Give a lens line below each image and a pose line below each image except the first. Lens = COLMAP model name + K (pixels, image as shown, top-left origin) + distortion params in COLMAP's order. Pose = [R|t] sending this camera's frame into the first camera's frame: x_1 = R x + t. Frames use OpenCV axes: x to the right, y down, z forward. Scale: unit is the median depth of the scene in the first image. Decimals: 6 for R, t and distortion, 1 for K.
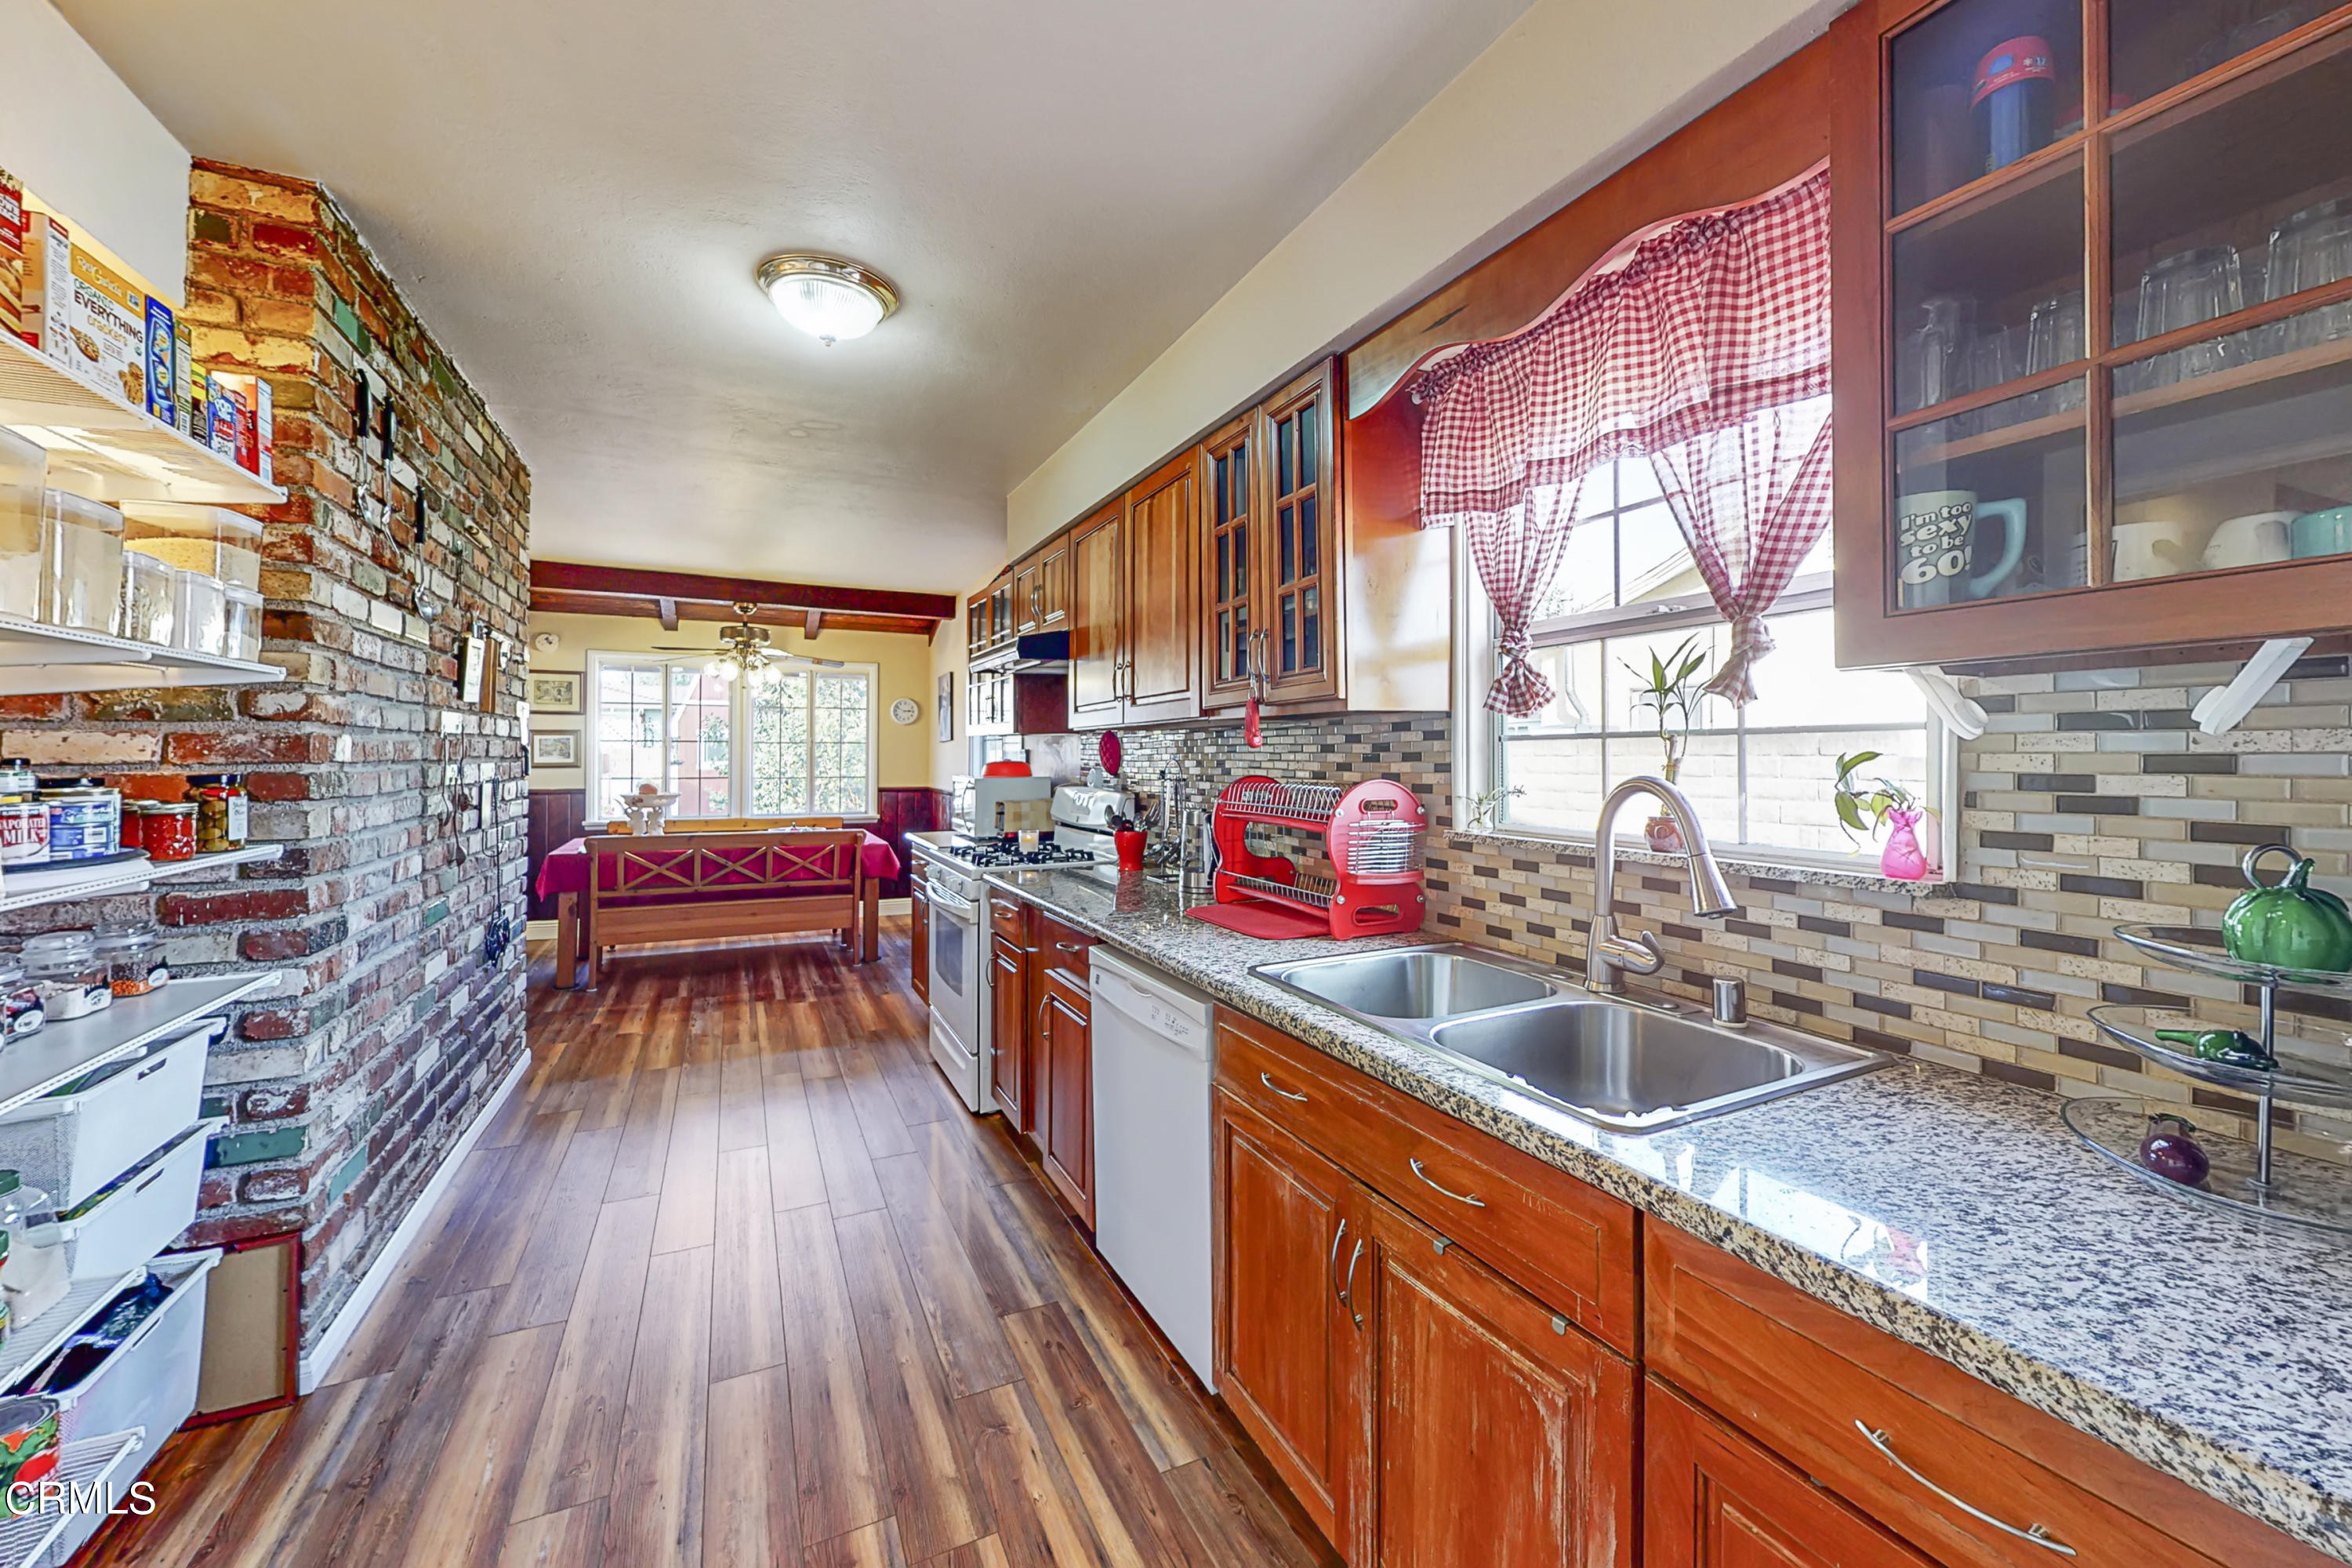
lens RADIAL K [[902.2, 0, 1170.3], [0, 902.2, 763.3], [0, 0, 1]] dist [0.002255, 0.000214]
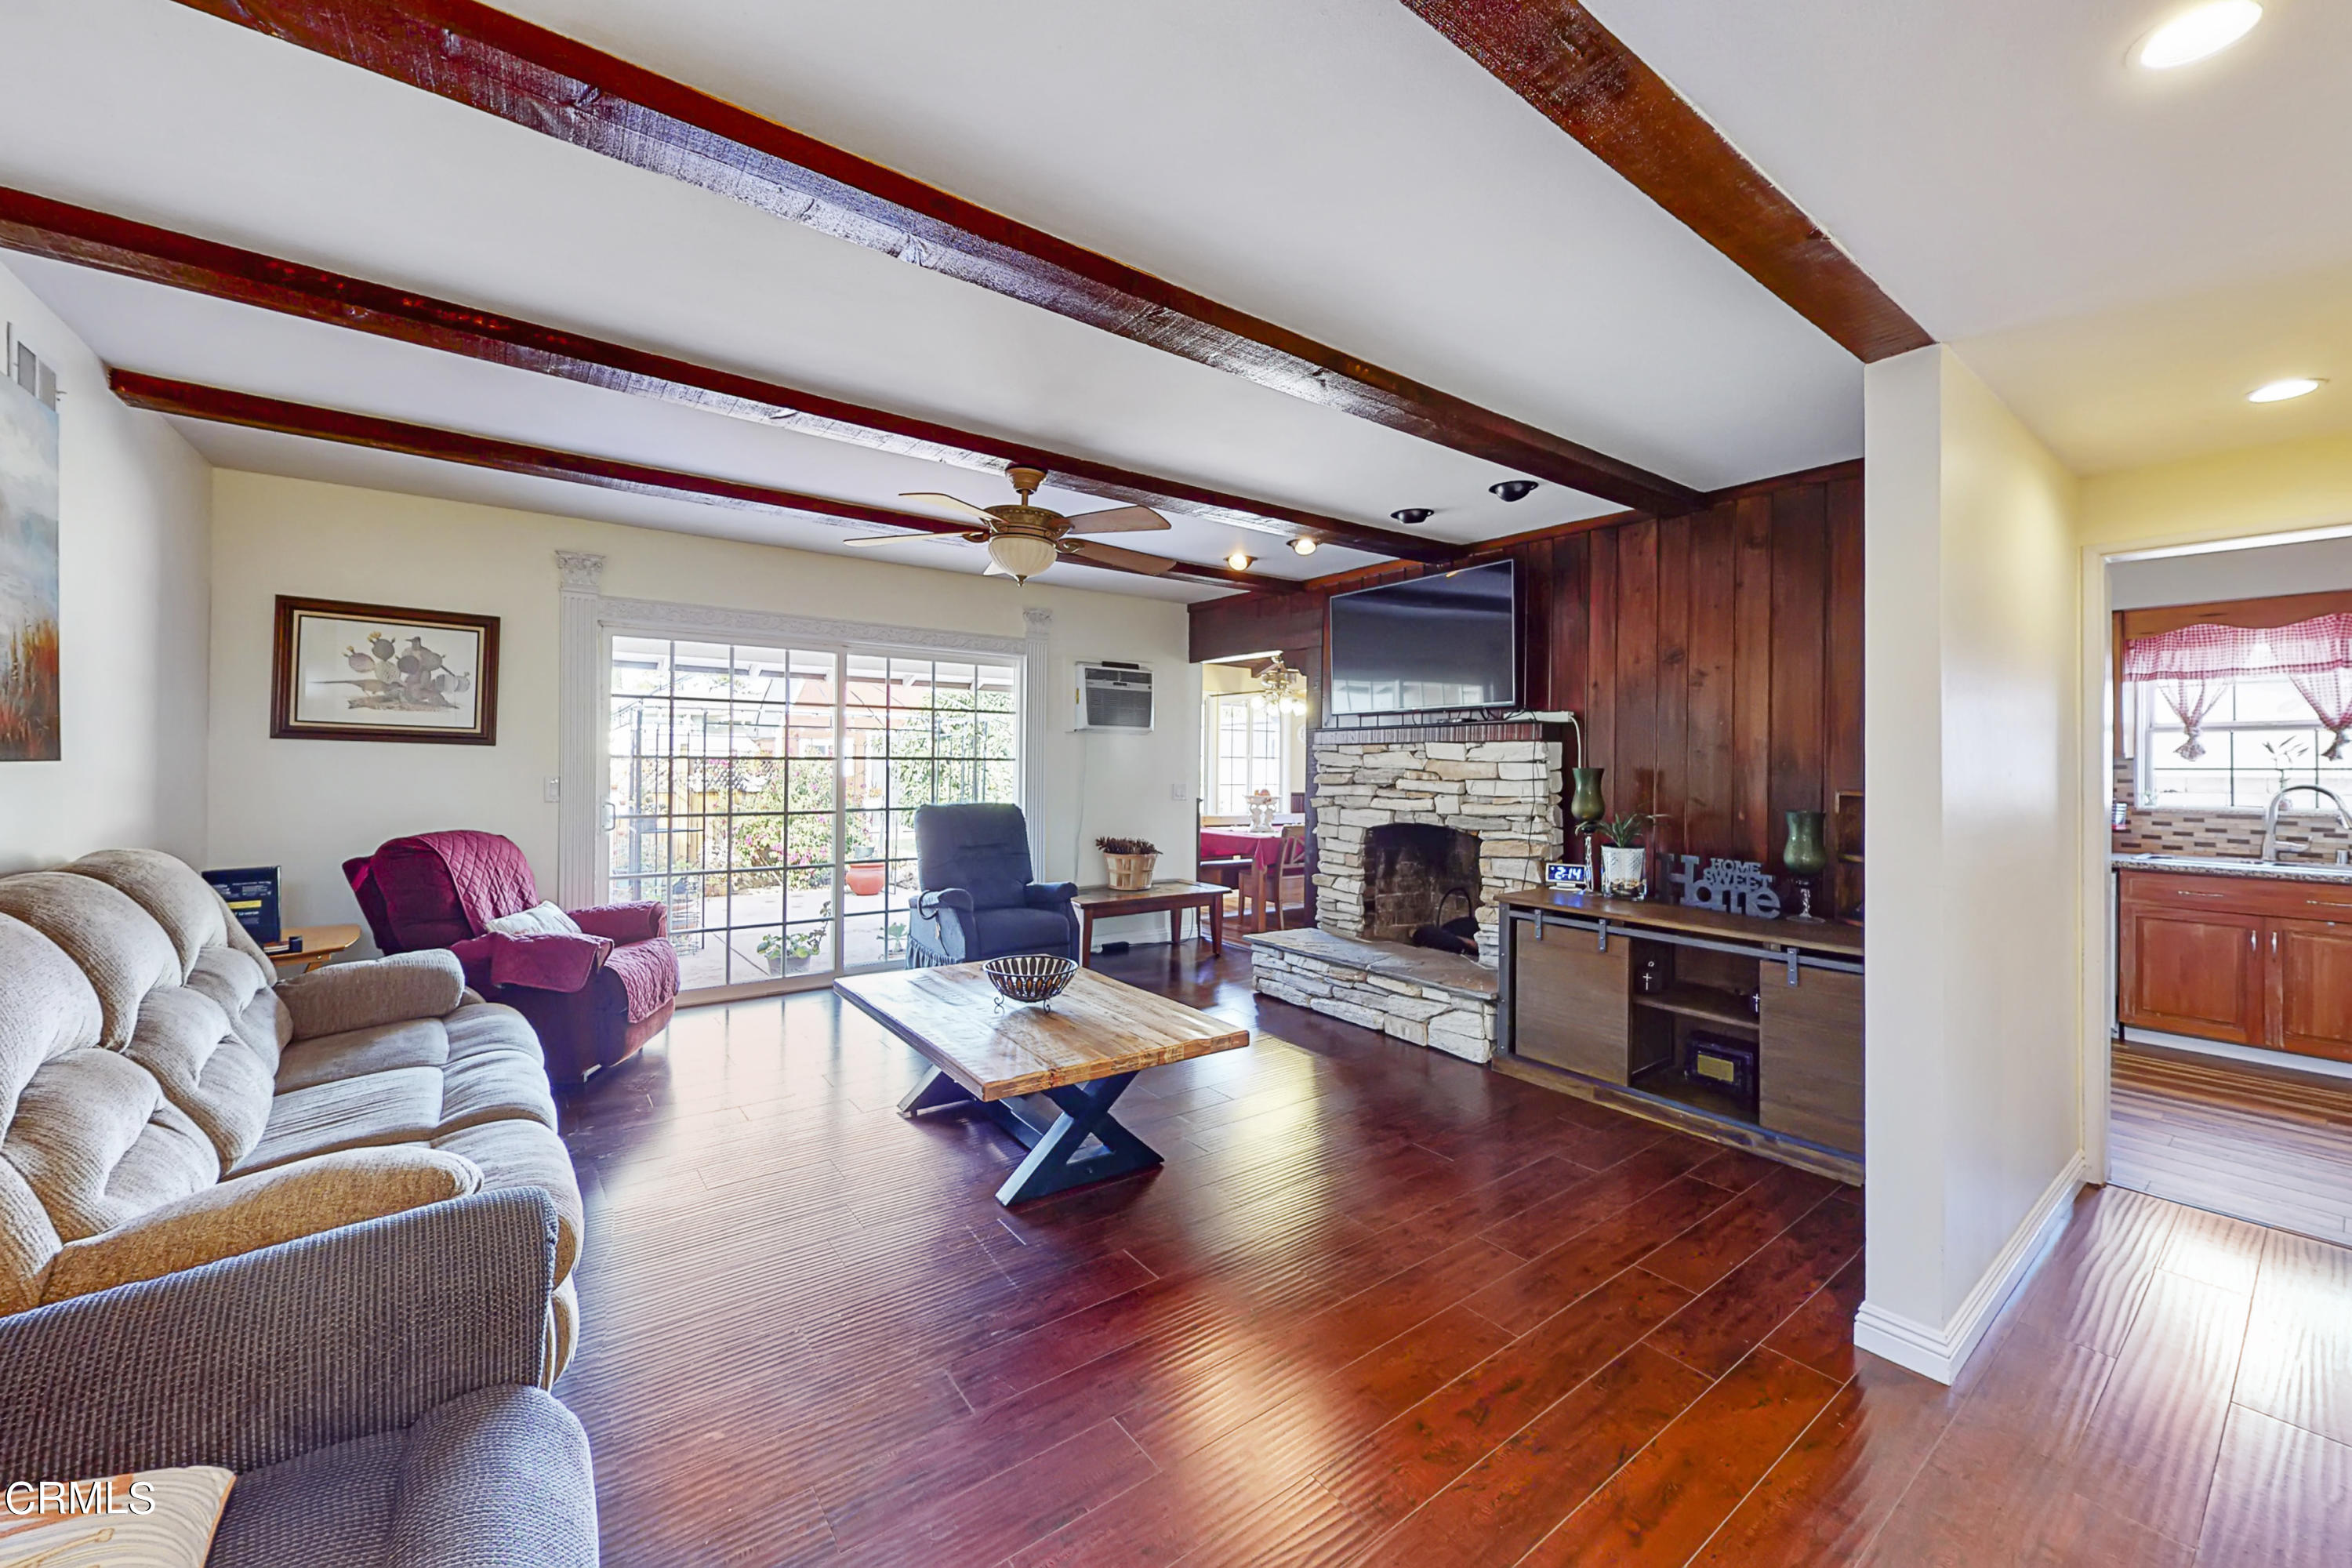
lens RADIAL K [[892.3, 0, 1175.1], [0, 892.3, 773.4], [0, 0, 1]] dist [0.000614, 0.000155]
pose [[0.981043, 0.005061, 0.193725, -2.163891], [-0.005792, 0.999978, 0.003205, -0.006138], [-0.193705, -0.004266, 0.981051, -0.671748]]
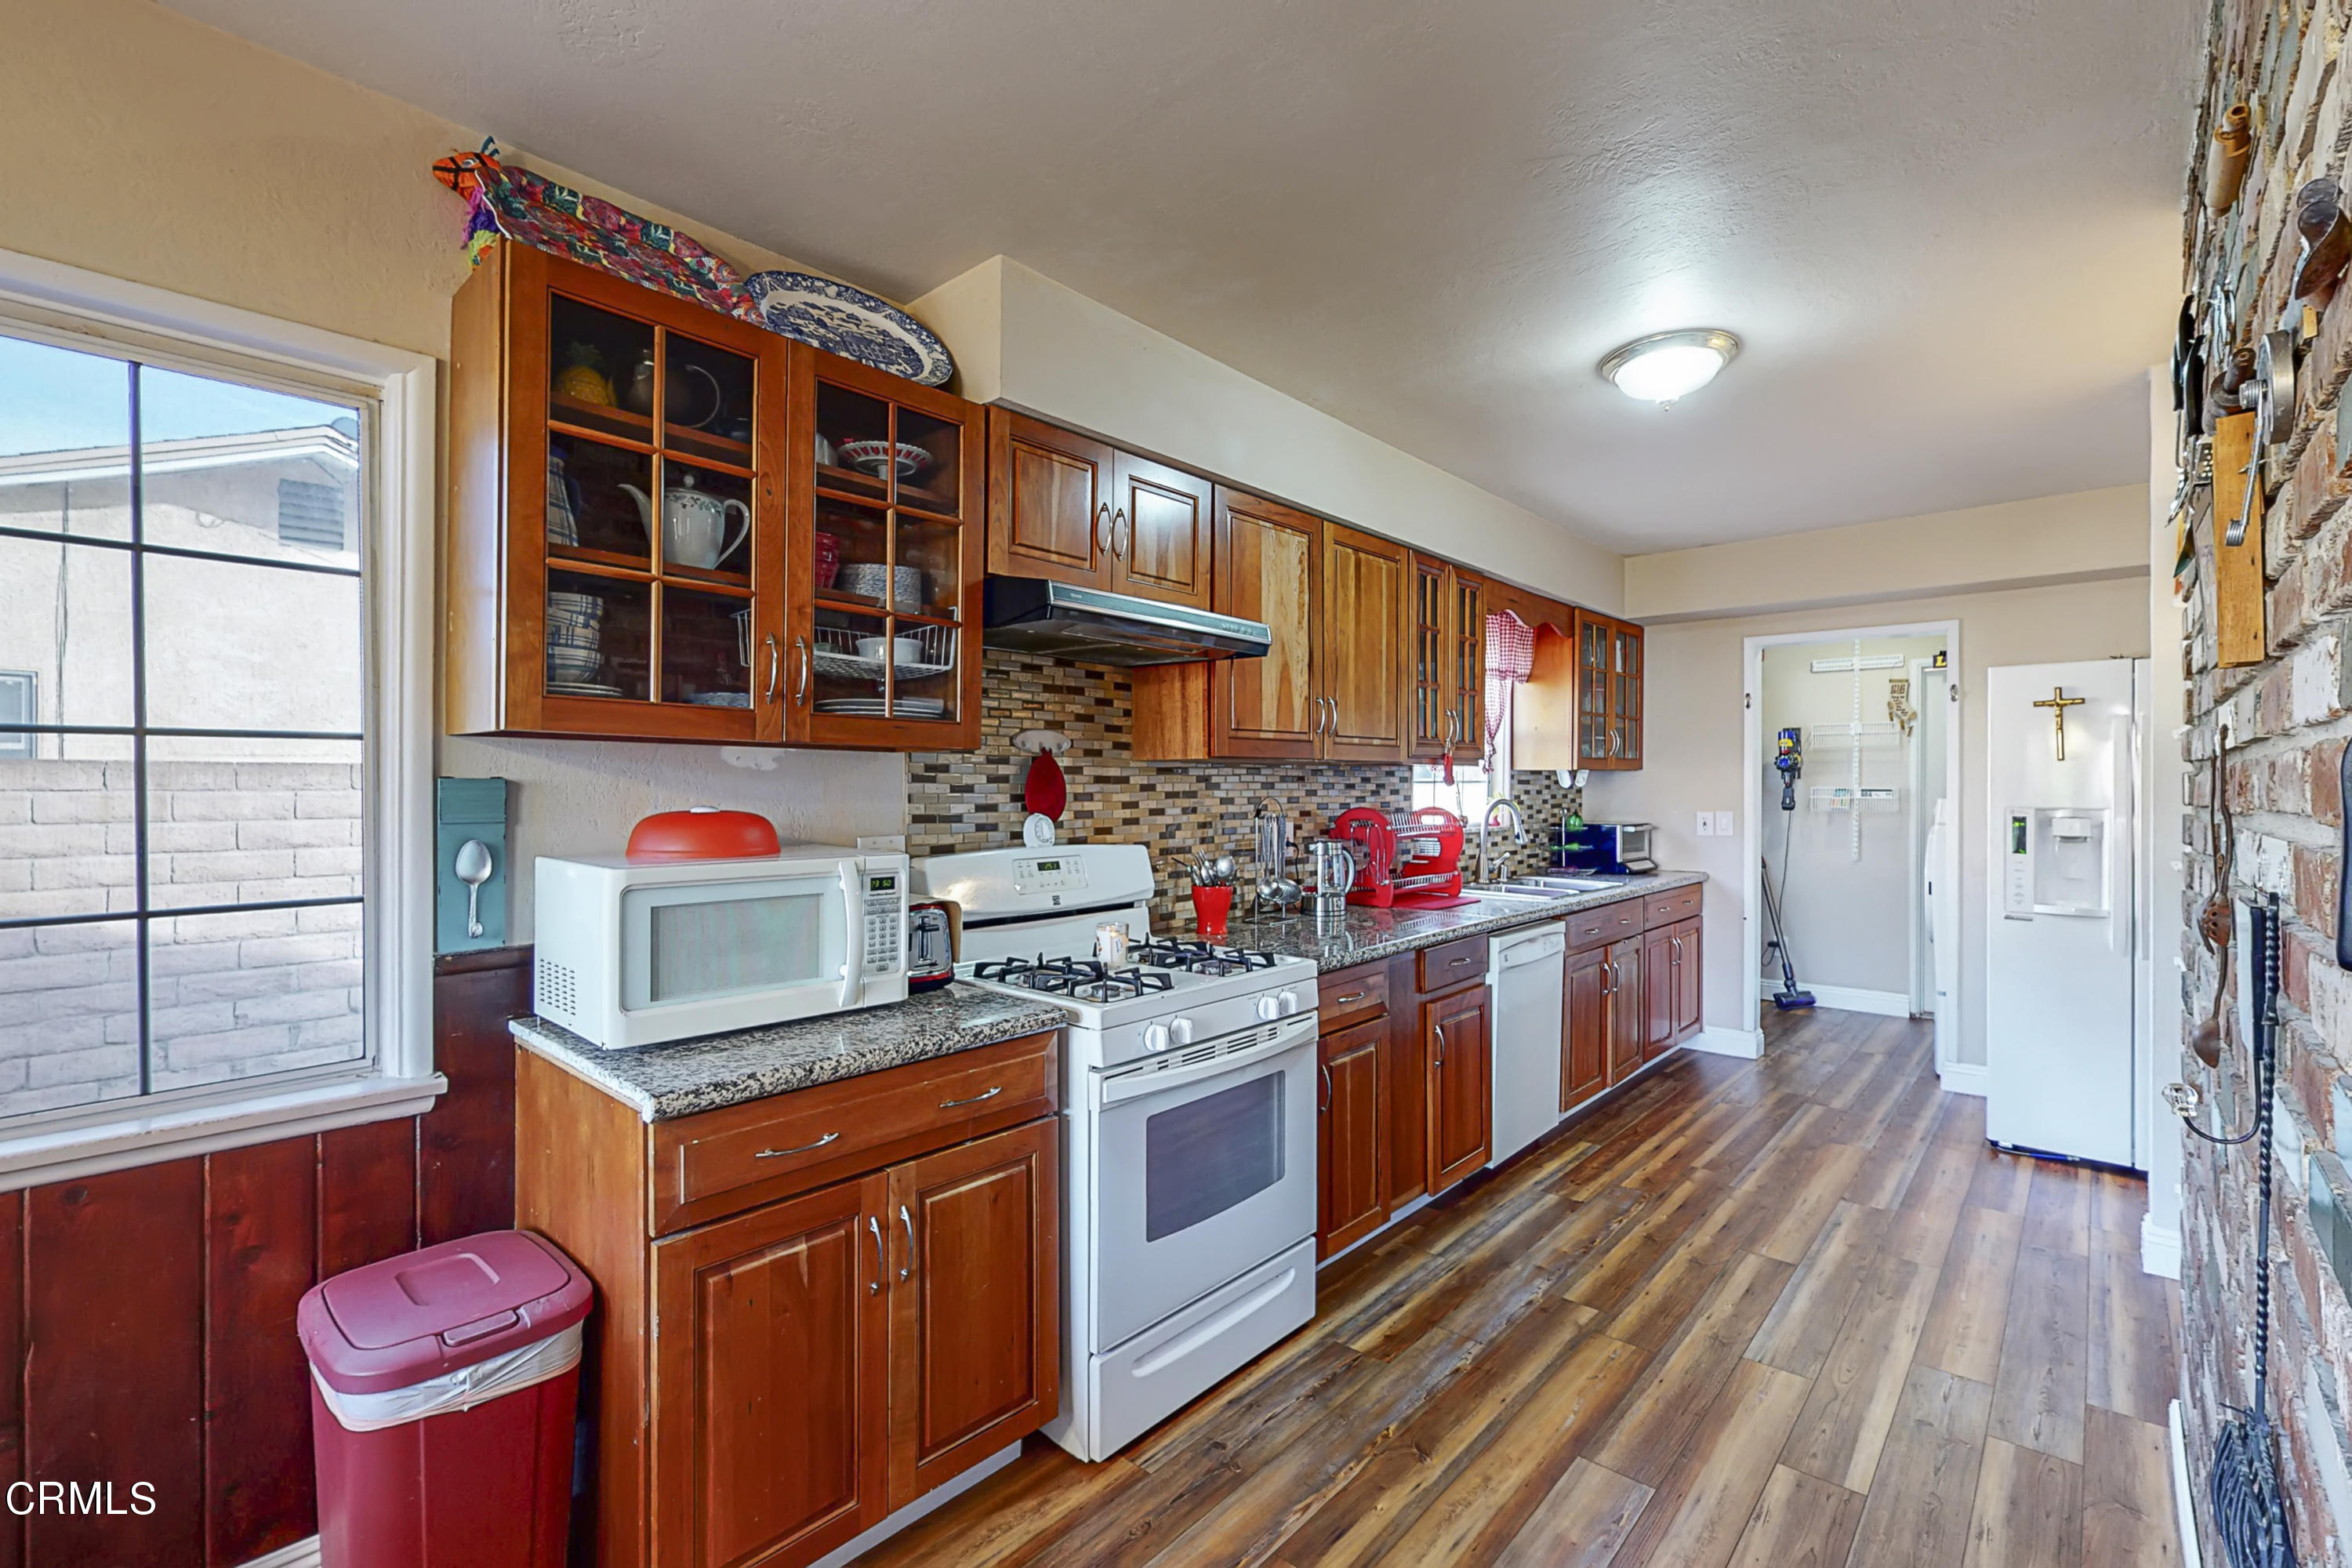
lens RADIAL K [[1025.7, 0, 1178.2], [0, 1025.7, 795.1], [0, 0, 1]] dist [0.001989, 0.000254]
pose [[-0.380727, -0.009339, 0.924640, -1.196608], [0.006732, 0.999894, 0.012871, -0.025258], [-0.924663, 0.011125, -0.380624, 1.855619]]
